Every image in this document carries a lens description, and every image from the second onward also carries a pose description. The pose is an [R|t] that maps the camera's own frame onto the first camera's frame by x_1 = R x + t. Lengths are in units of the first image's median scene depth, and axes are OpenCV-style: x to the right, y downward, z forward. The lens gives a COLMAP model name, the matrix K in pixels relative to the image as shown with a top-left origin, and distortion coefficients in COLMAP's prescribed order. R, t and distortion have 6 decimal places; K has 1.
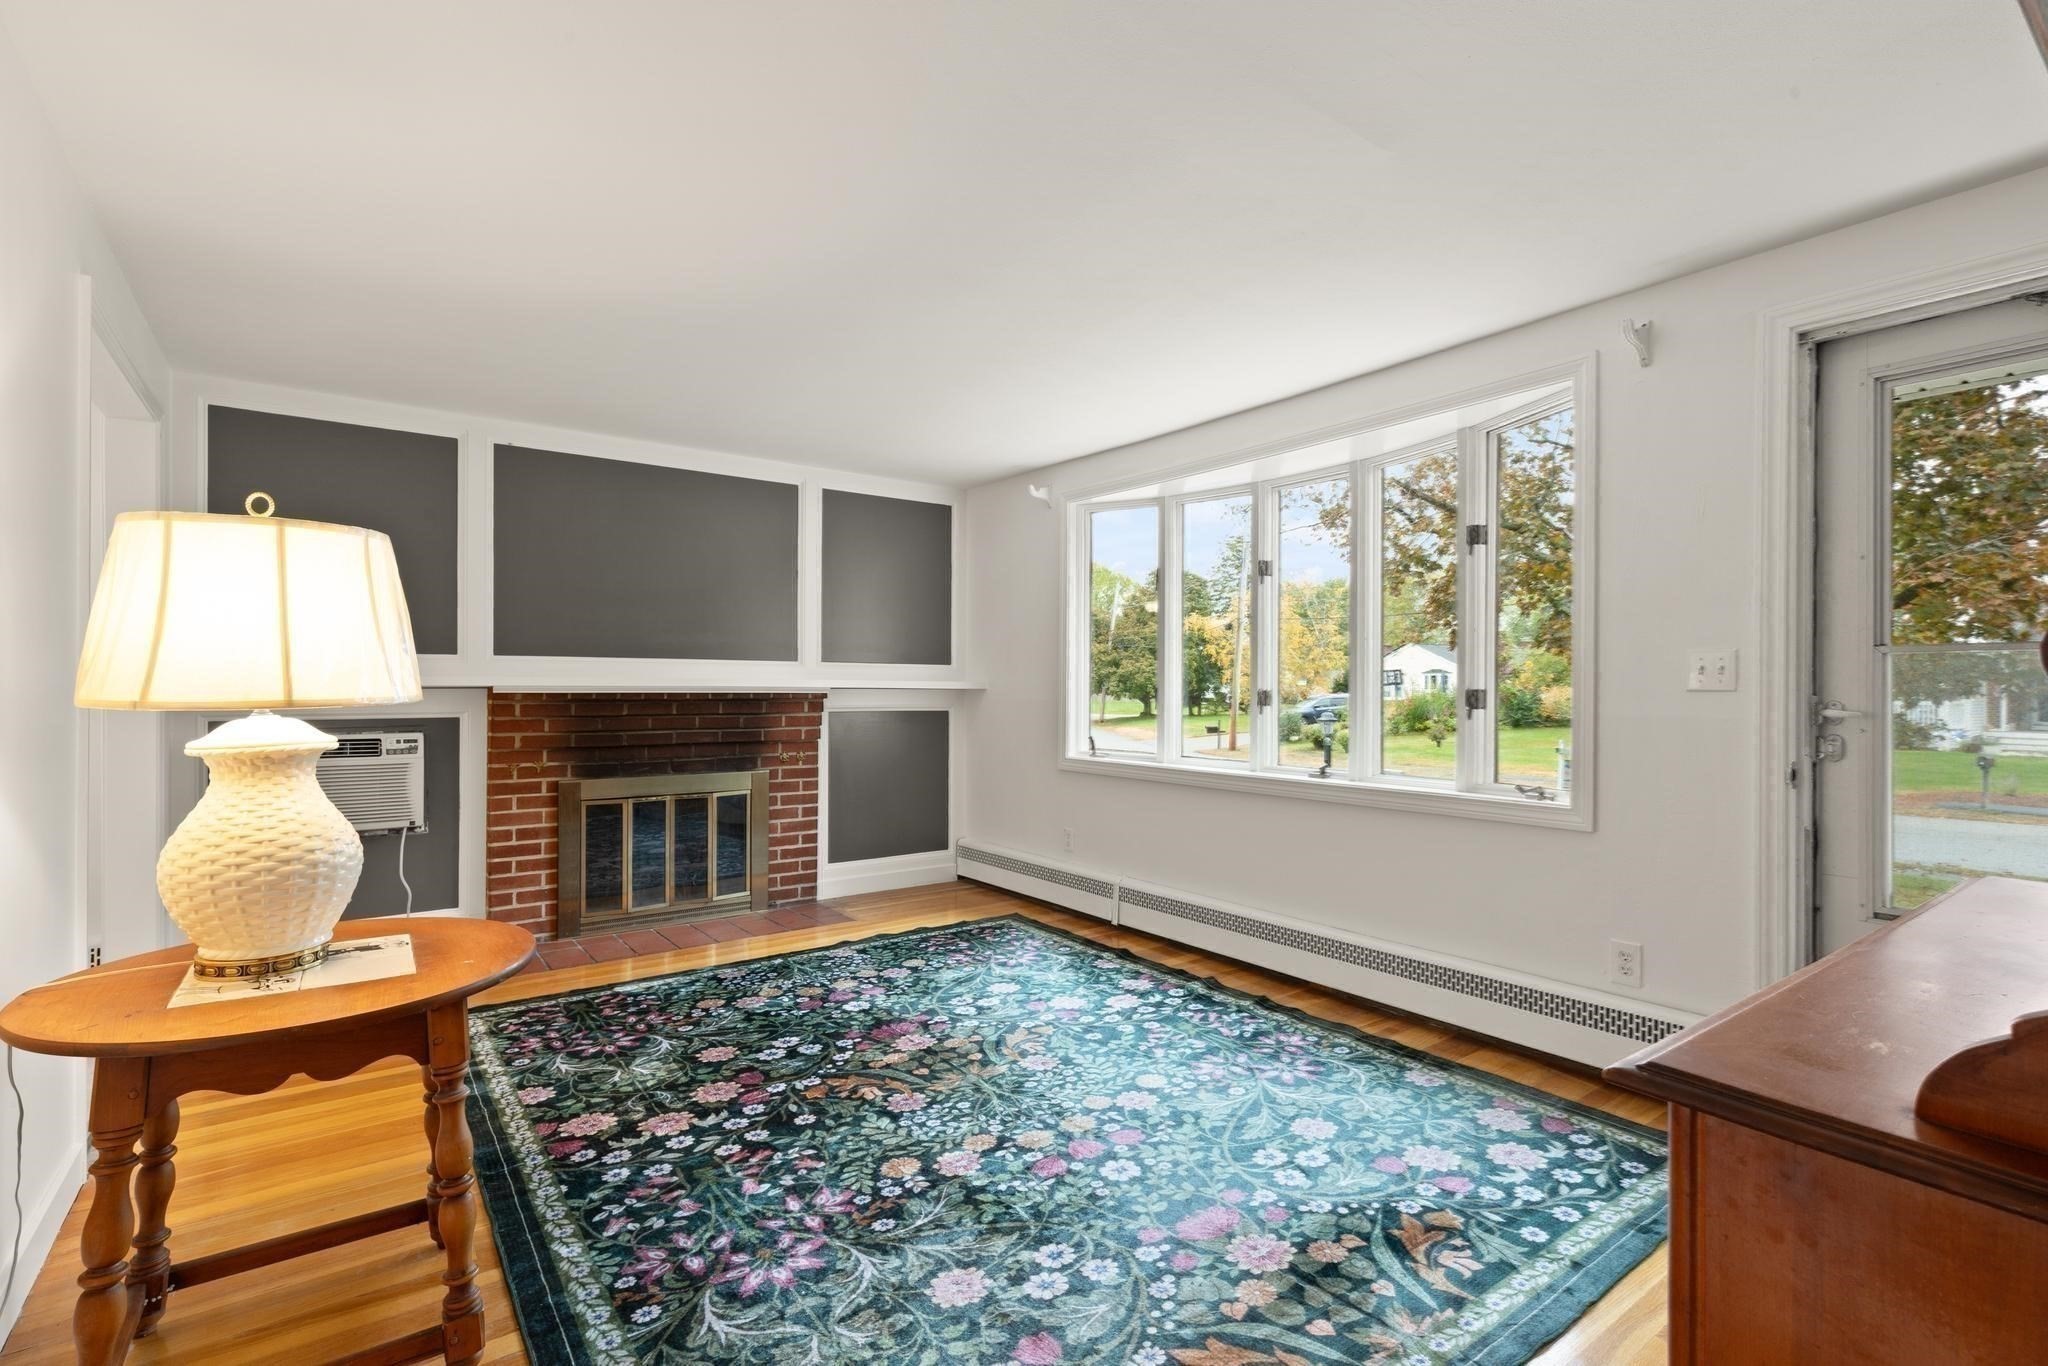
lens RADIAL K [[941.1, 0, 1029.8], [0, 941.1, 683.0], [0, 0, 1]] dist [0.006032, -0.000270]
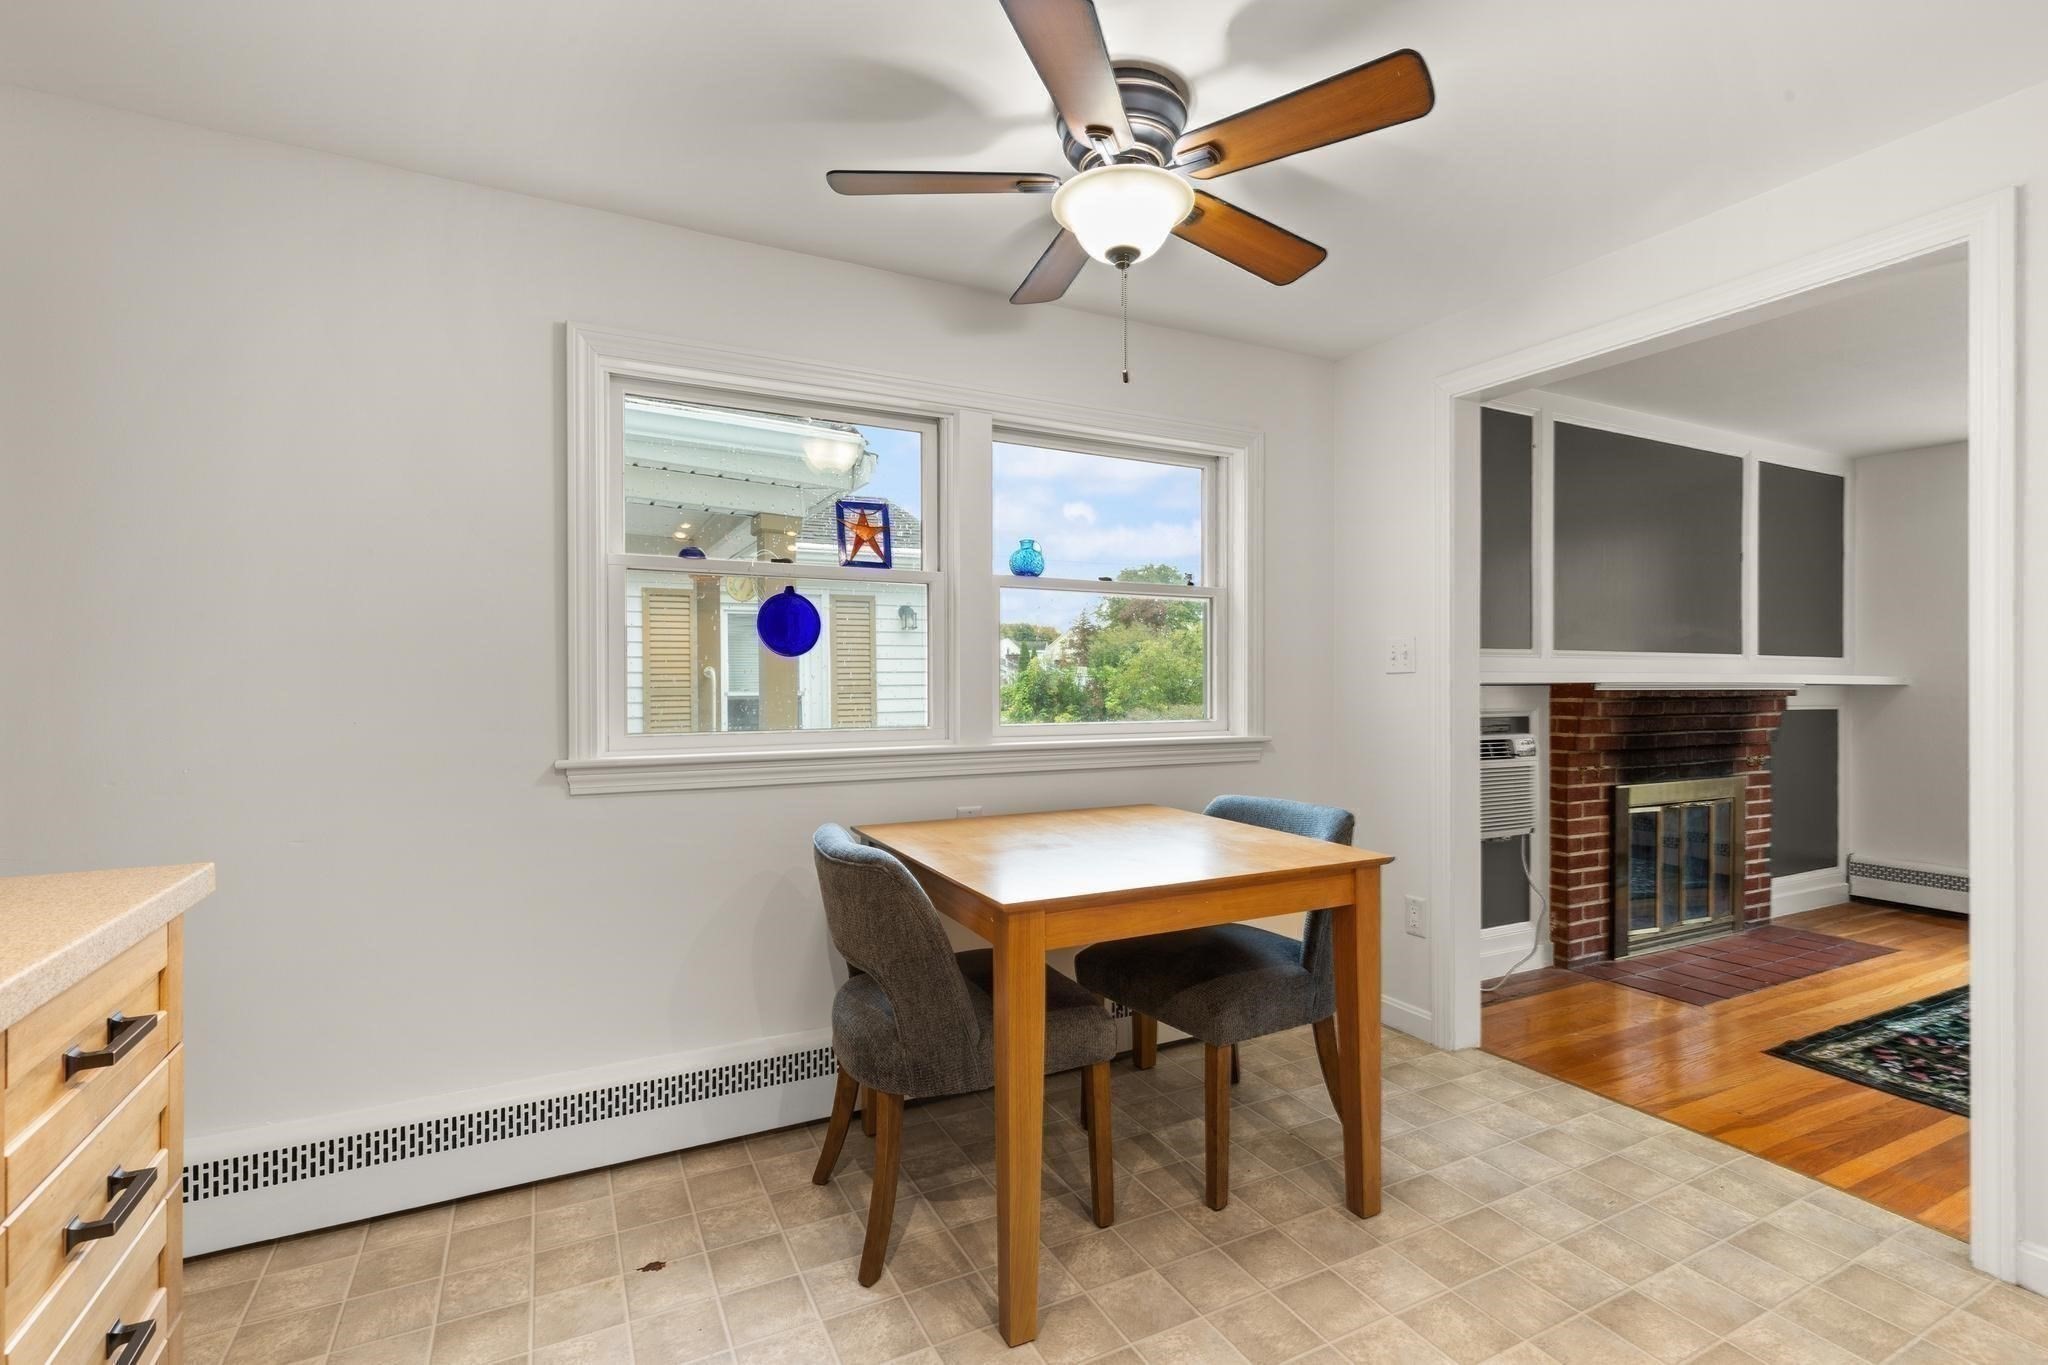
lens RADIAL K [[941.1, 0, 1029.9], [0, 941.1, 680.5], [0, 0, 1]] dist [0.006032, -0.000270]
pose [[0.987546, -0.001783, -0.157319, -1.127550], [0.002130, 0.999996, 0.002036, -0.002172], [0.157315, -0.002345, 0.987546, 0.006723]]
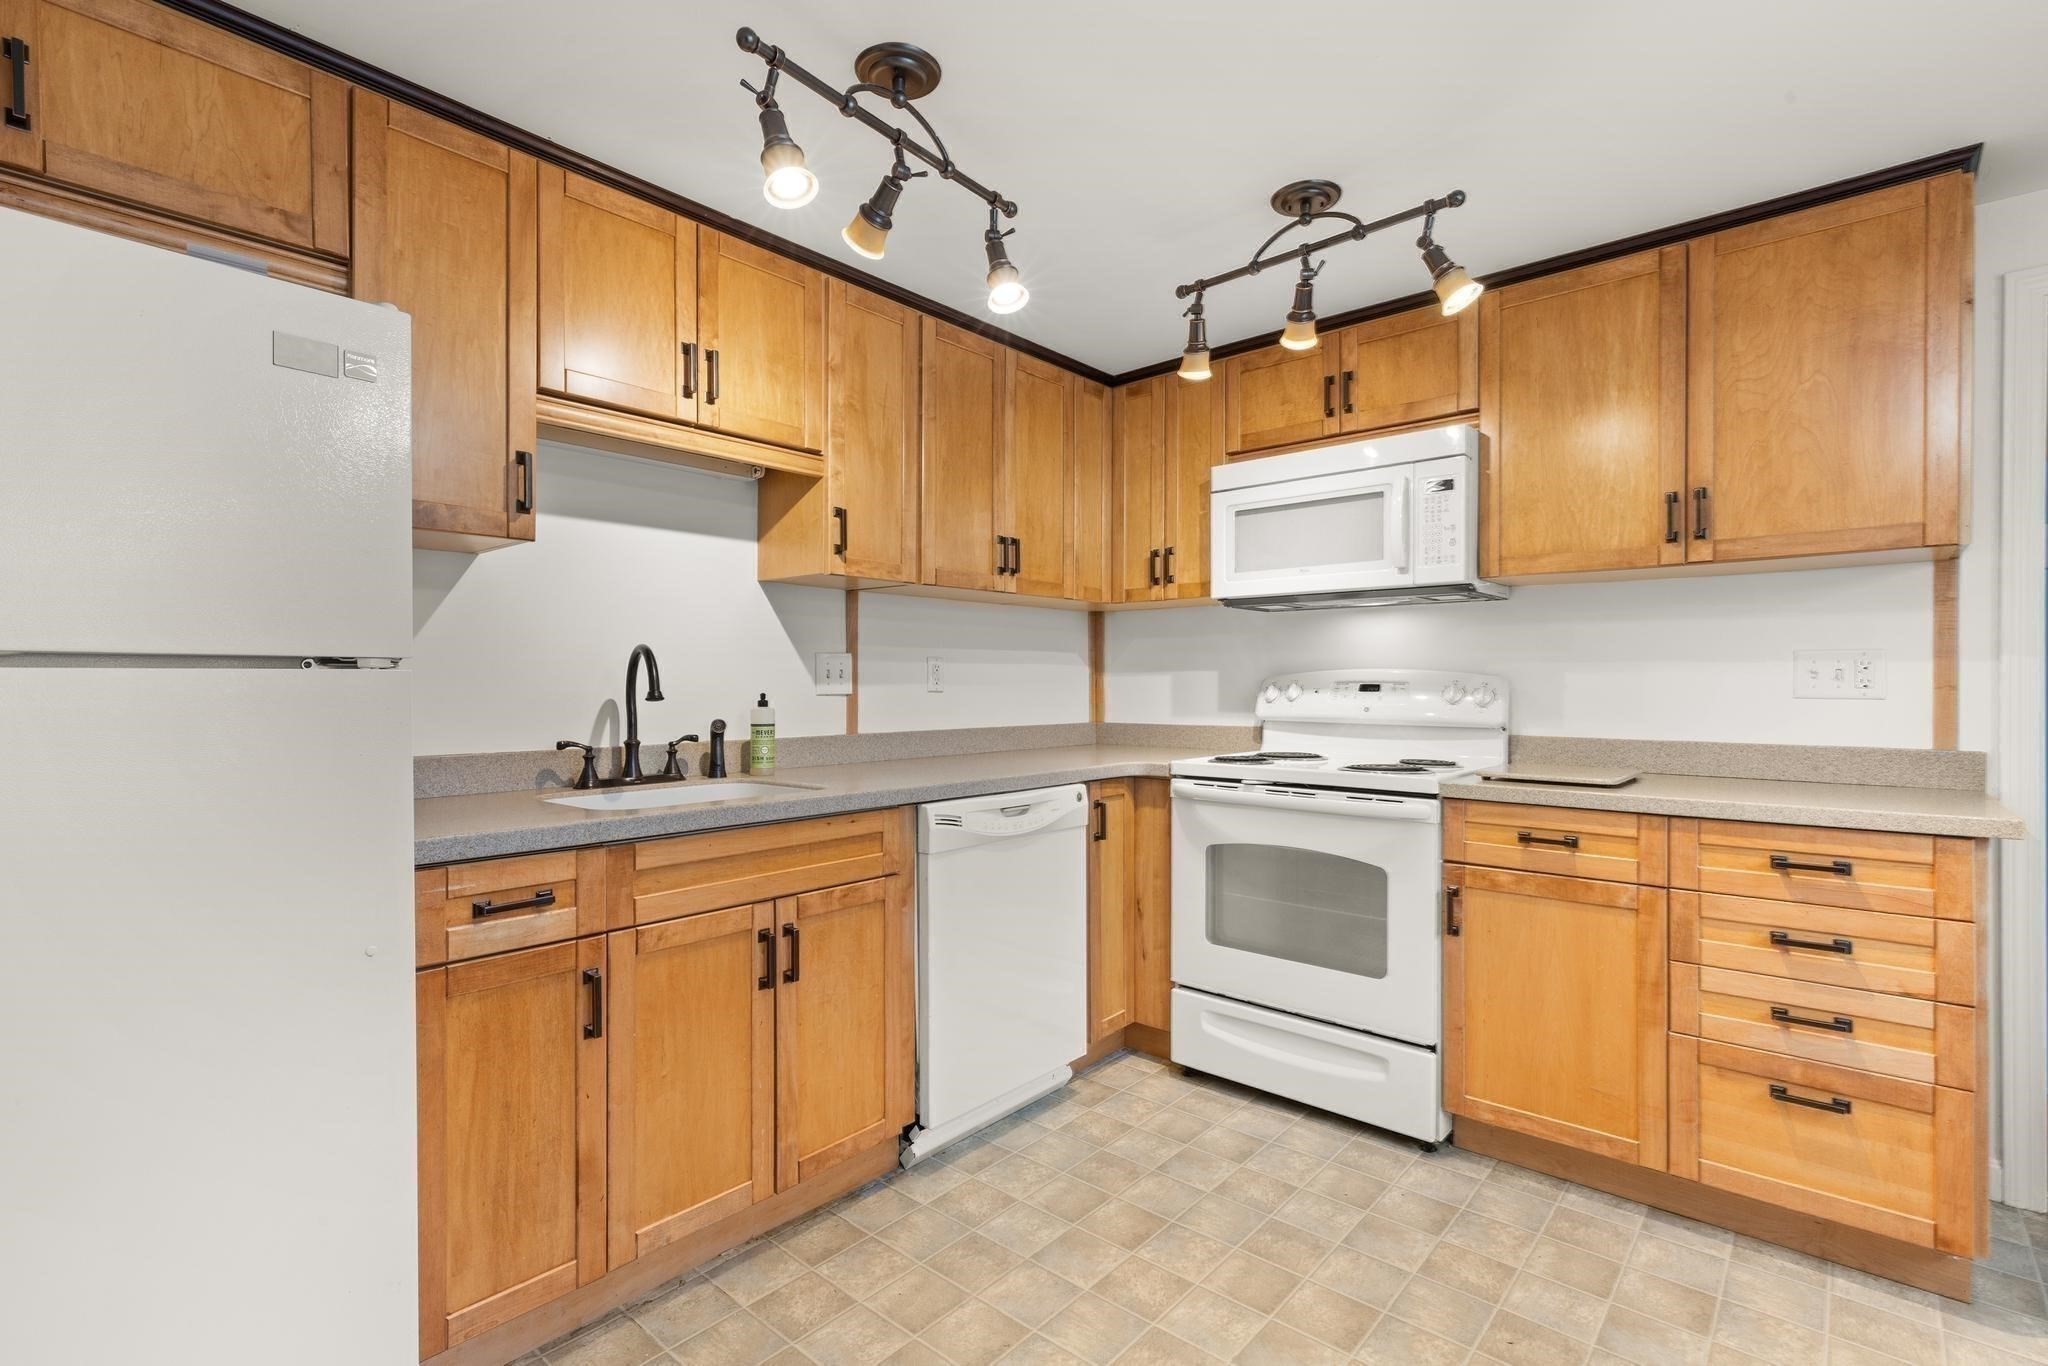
lens RADIAL K [[941.1, 0, 1025.4], [0, 941.1, 686.1], [0, 0, 1]] dist [0.006032, -0.000270]
pose [[-0.977647, -0.002900, -0.210235, -0.820261], [-0.002698, 0.999996, -0.001248, -0.003955], [0.210238, -0.000653, -0.977650, 0.686989]]
